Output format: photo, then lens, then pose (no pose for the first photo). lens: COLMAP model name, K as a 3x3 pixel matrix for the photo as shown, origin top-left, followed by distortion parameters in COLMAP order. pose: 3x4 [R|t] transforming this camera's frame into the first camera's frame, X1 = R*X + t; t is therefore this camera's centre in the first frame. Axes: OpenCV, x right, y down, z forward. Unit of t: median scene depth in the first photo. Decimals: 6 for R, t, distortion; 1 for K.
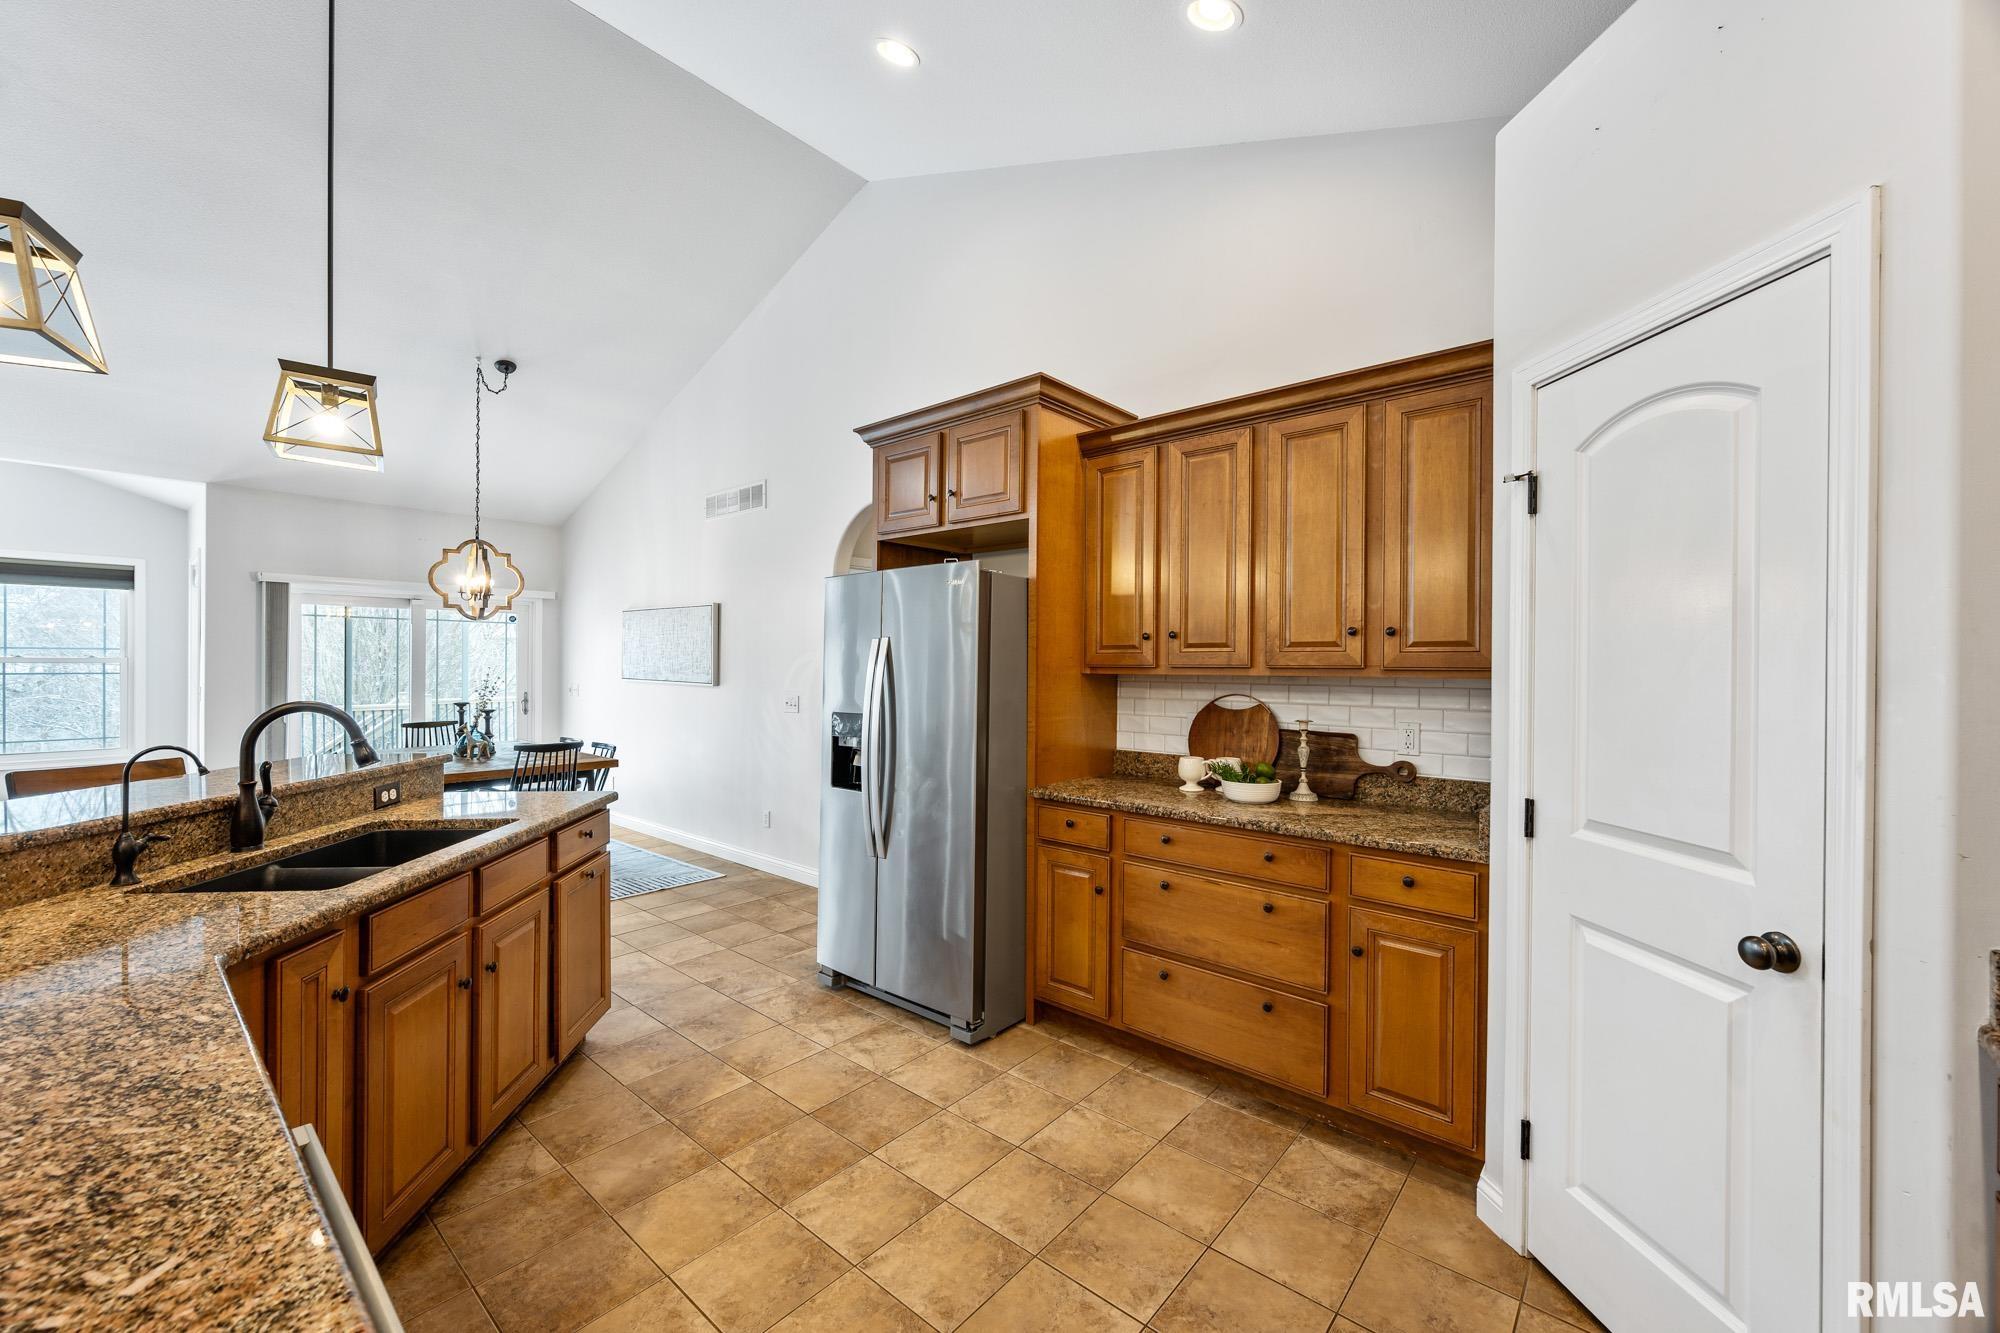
lens RADIAL K [[796.0, 0, 1000.4], [0, 796.0, 665.3], [0, 0, 1]] dist [-0.002087, -0.000214]
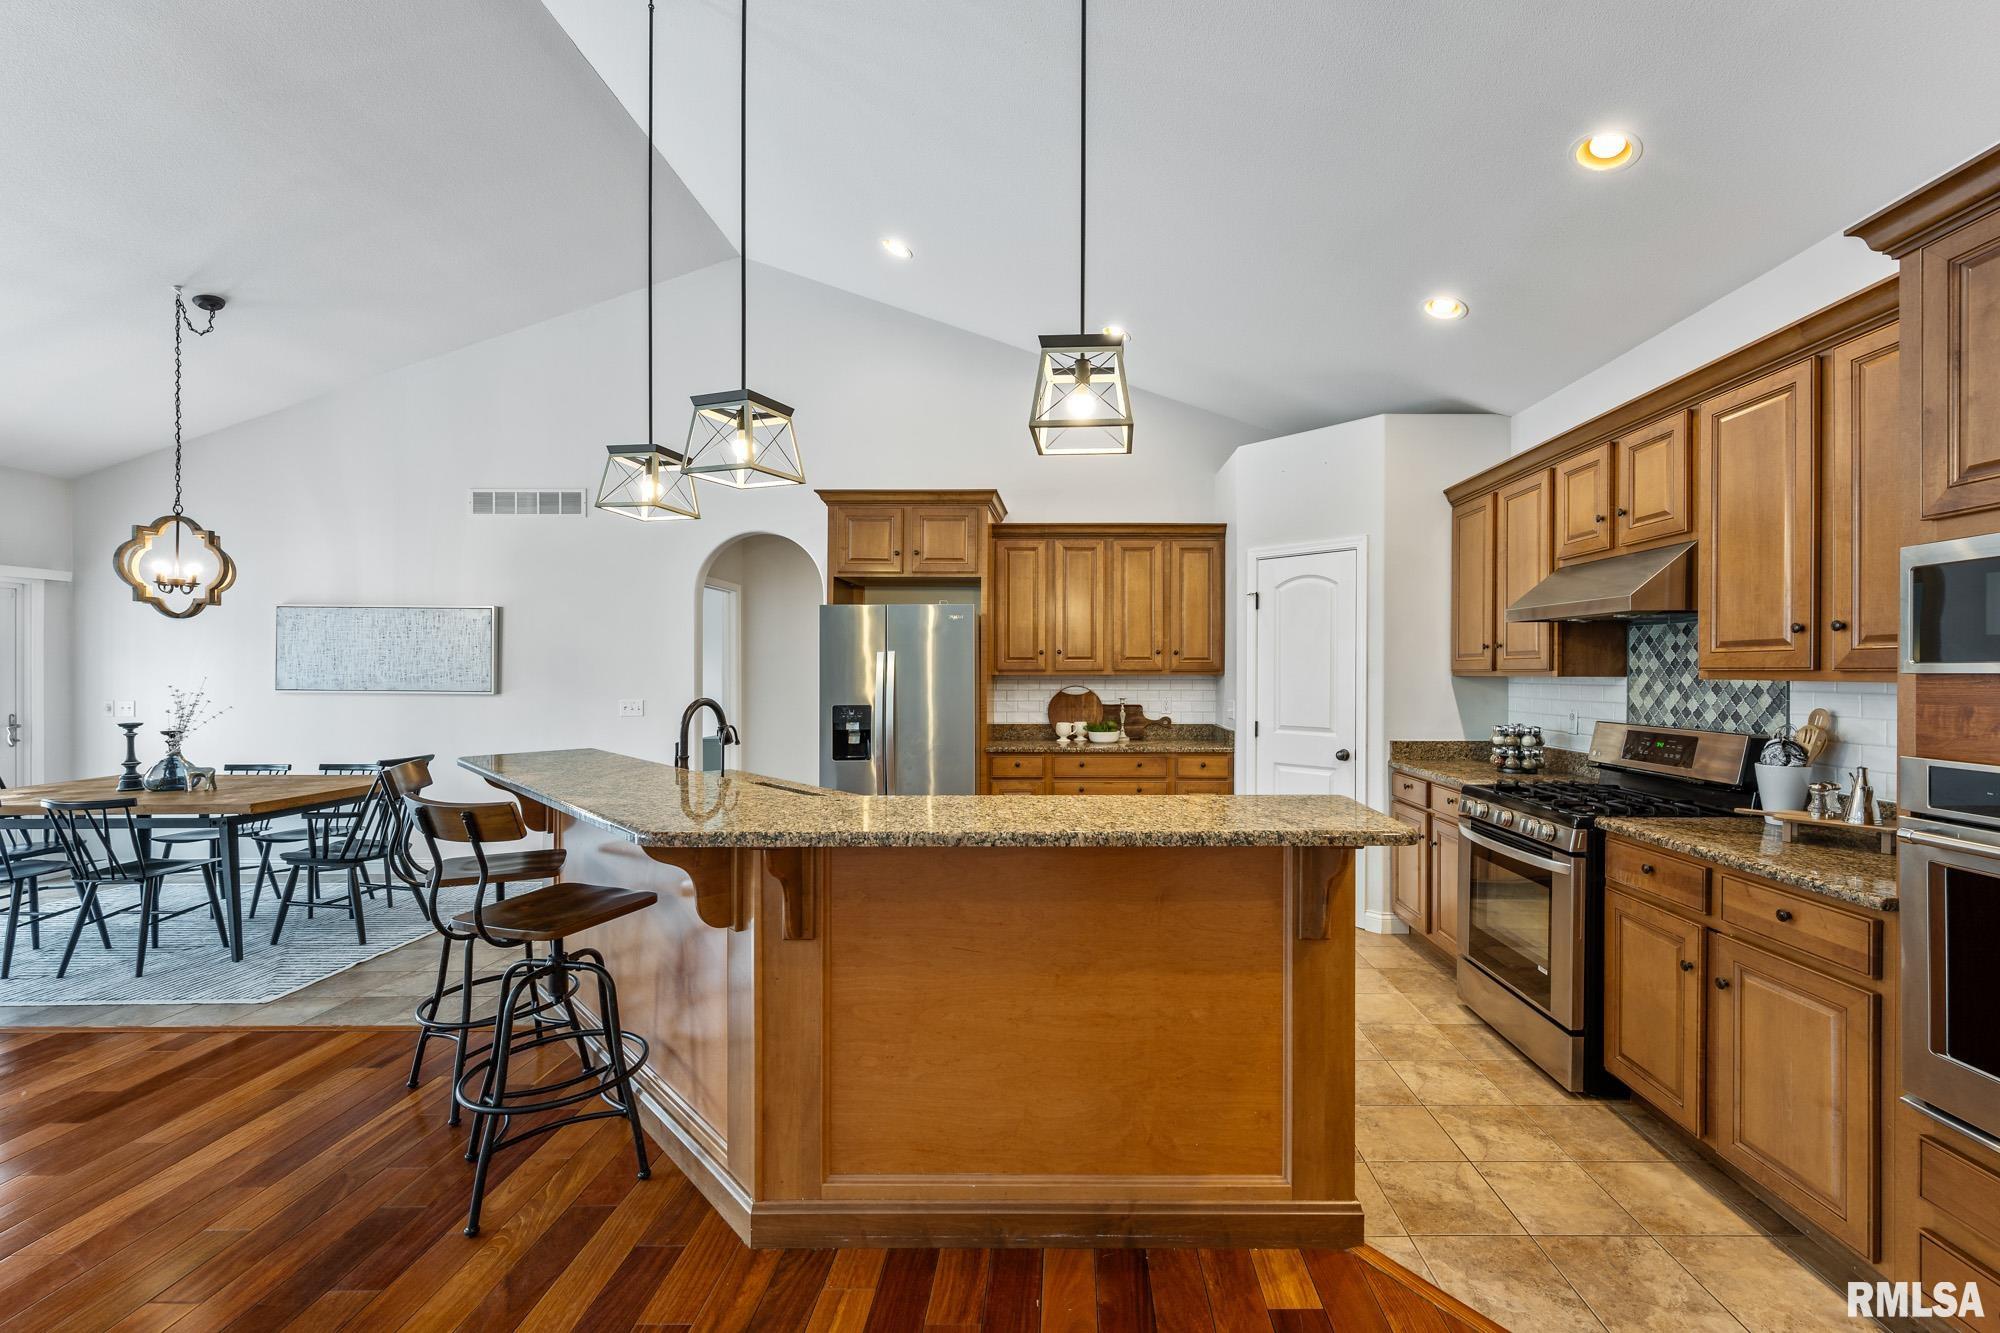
lens RADIAL K [[859.1, 0, 1057.0], [0, 859.1, 673.2], [0, 0, 1]] dist [0.001686, -0.000229]
pose [[0.751633, -0.009467, 0.659514, -1.025885], [0.005487, 0.999952, 0.008100, -0.006800], [-0.659559, -0.002469, 0.751649, -0.403139]]
